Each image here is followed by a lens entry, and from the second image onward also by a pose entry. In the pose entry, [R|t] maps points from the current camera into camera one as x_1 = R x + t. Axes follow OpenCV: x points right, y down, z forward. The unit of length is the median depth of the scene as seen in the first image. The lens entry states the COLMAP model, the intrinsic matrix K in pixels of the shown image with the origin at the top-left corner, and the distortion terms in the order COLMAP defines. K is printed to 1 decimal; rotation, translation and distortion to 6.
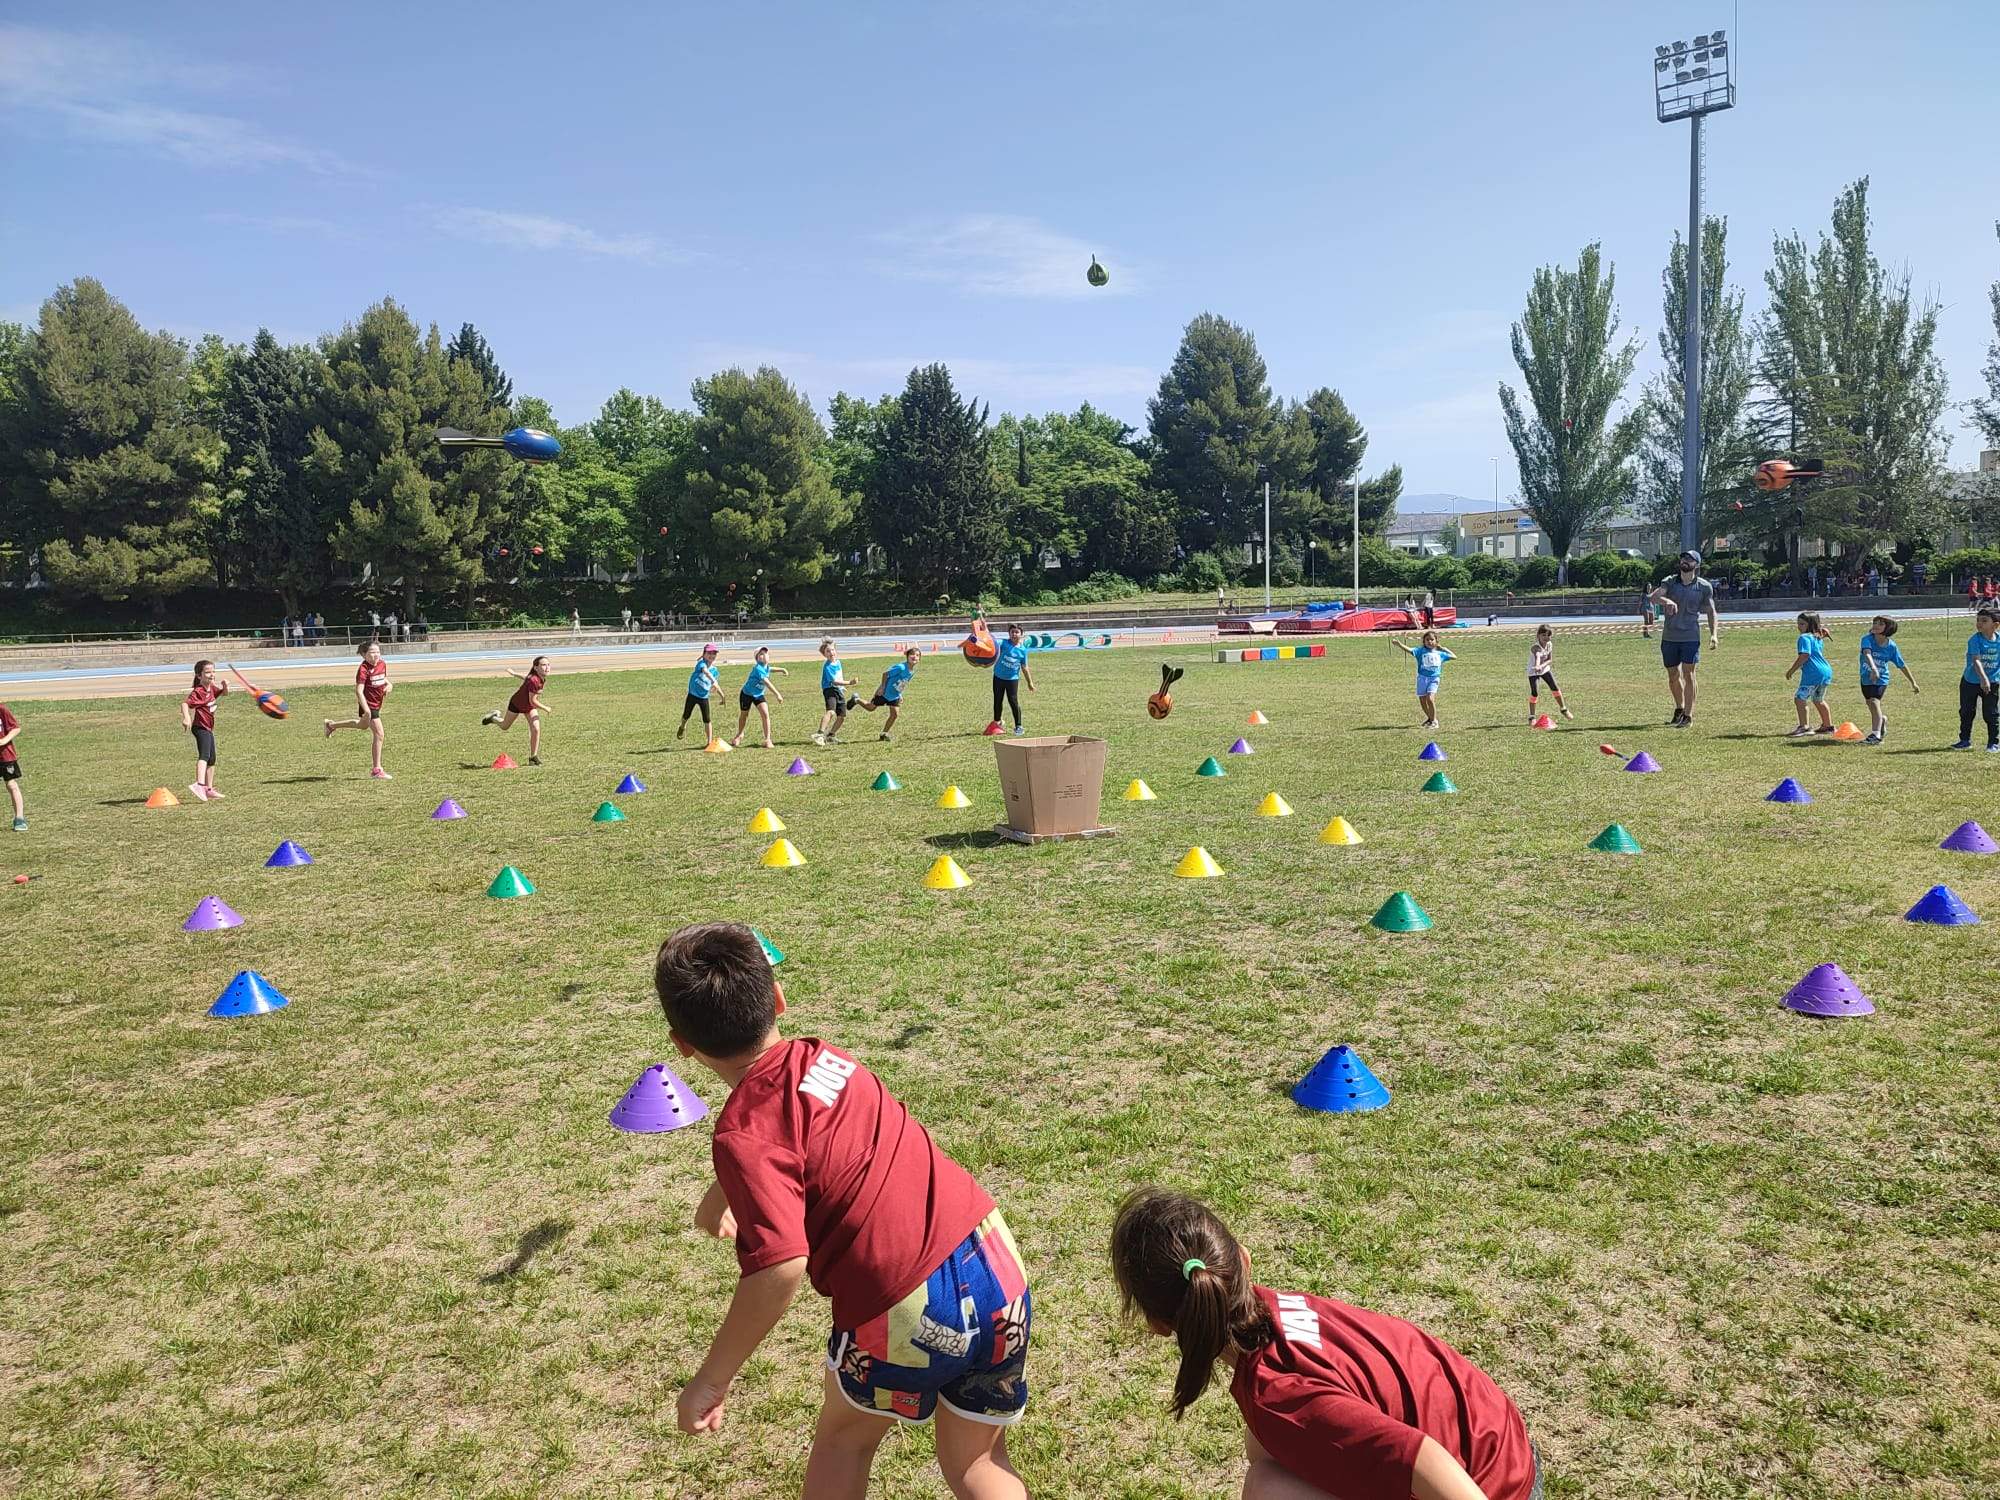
lens RADIAL K [[1594.8, 0, 1005.5], [0, 1594.8, 720.5], [0, 0, 1]] dist [0.036641, -0.038033]
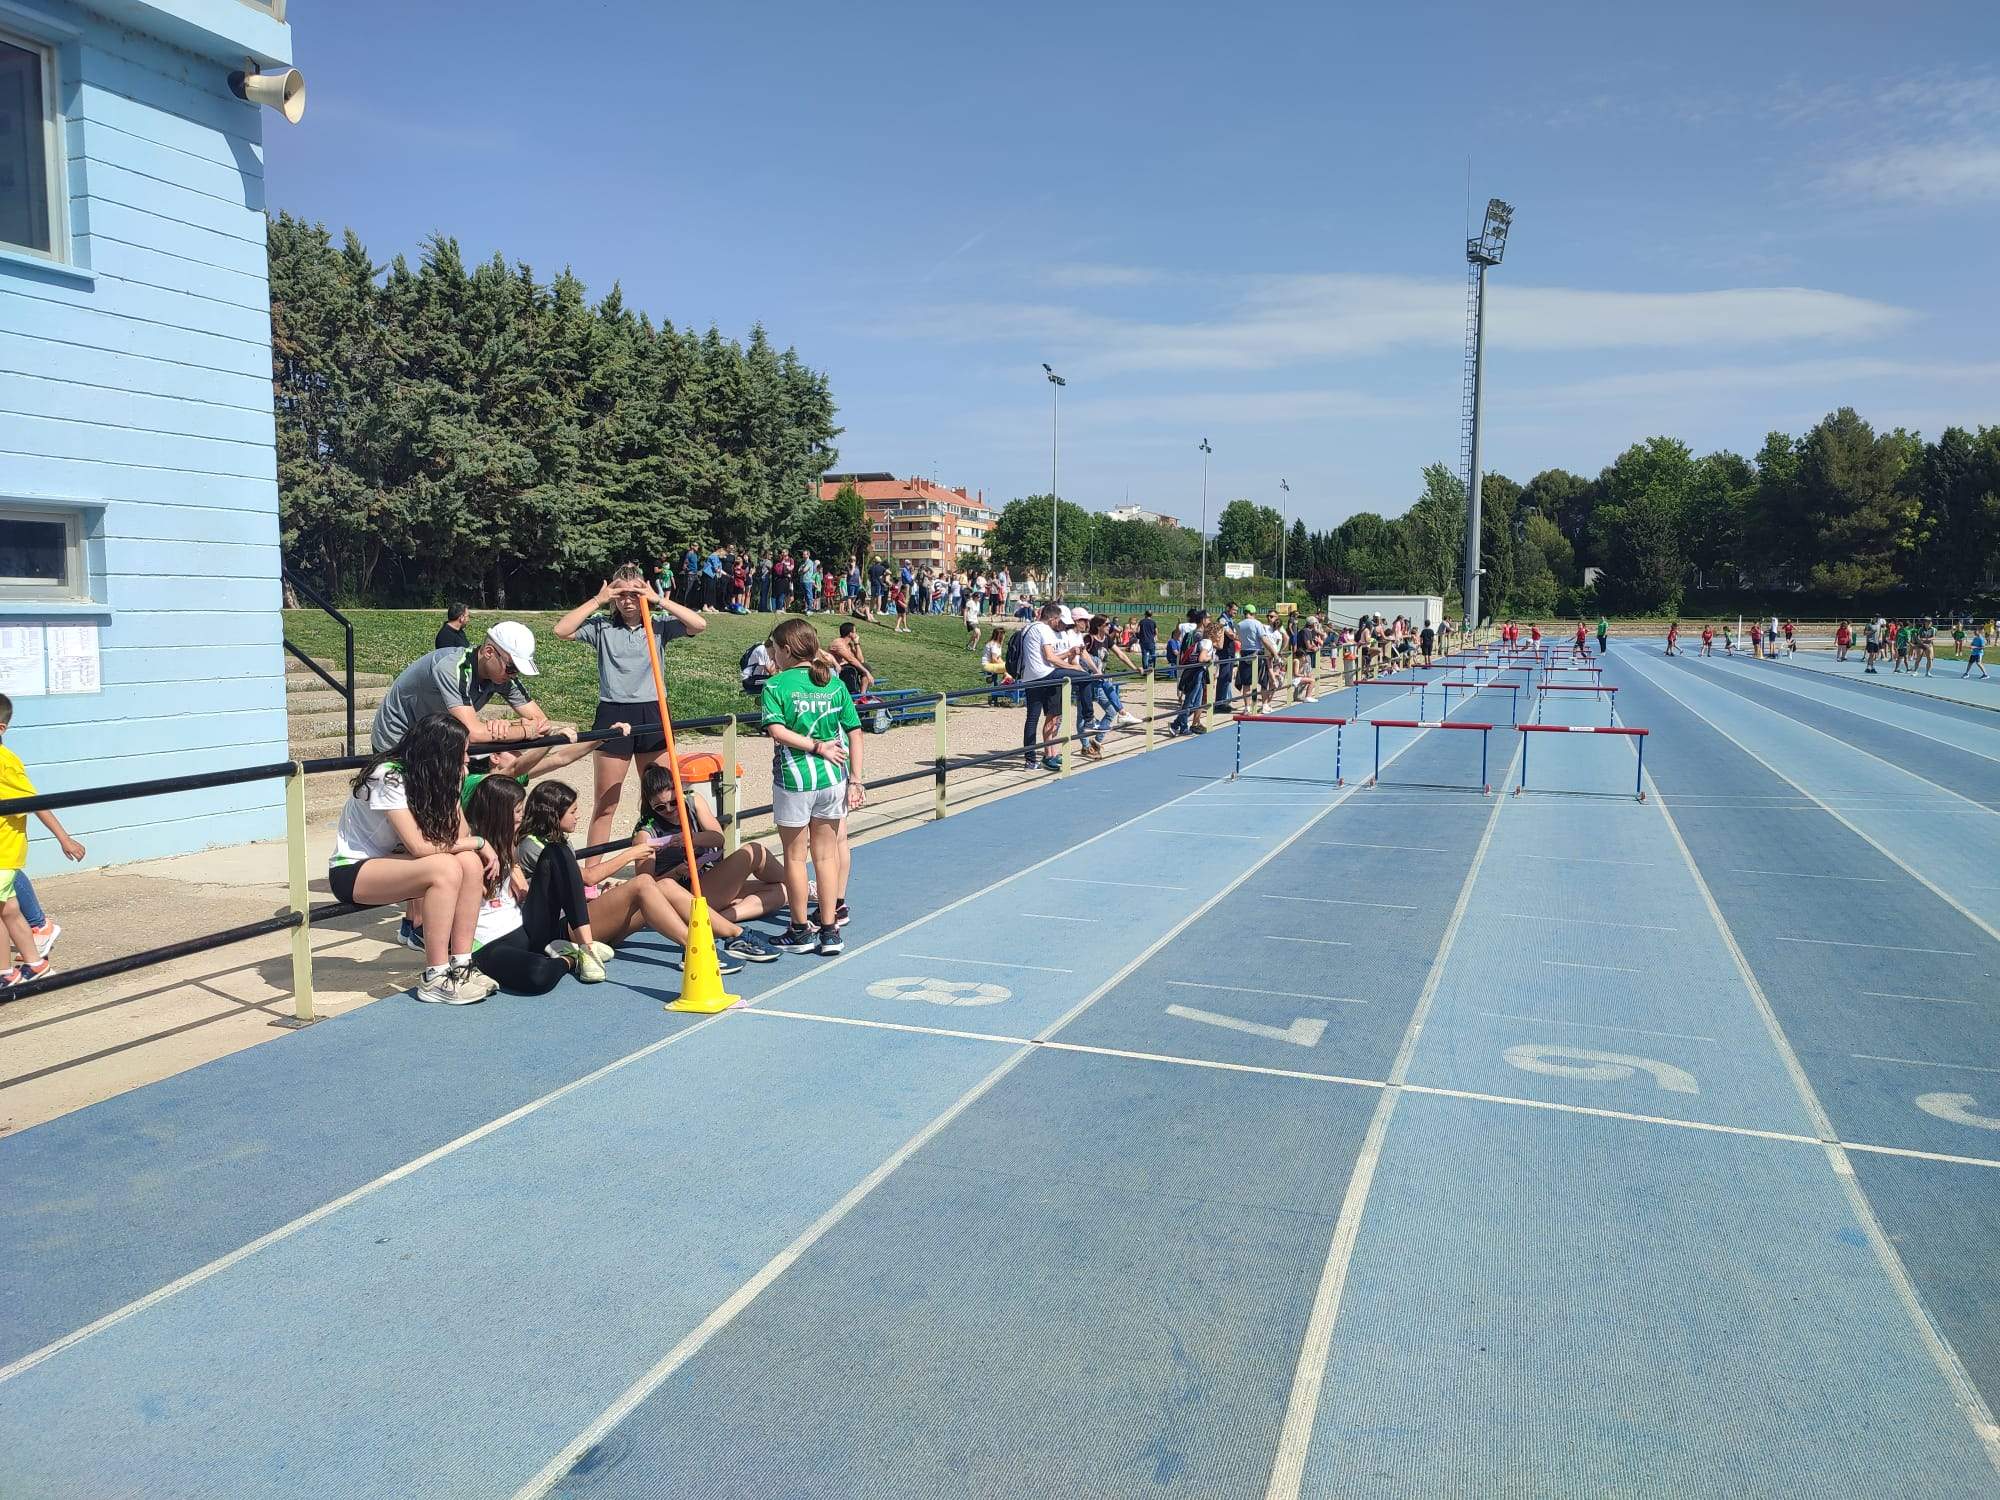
lens RADIAL K [[1464.0, 0, 1067.7], [0, 1464.0, 751.7], [0, 0, 1]] dist [0.011389, -0.000377]
pose [[0.639450, 0.107433, -0.761290, 0.096181], [-0.080157, 0.994109, 0.072960, 0.030491], [0.764643, 0.014369, 0.644294, -0.492109]]
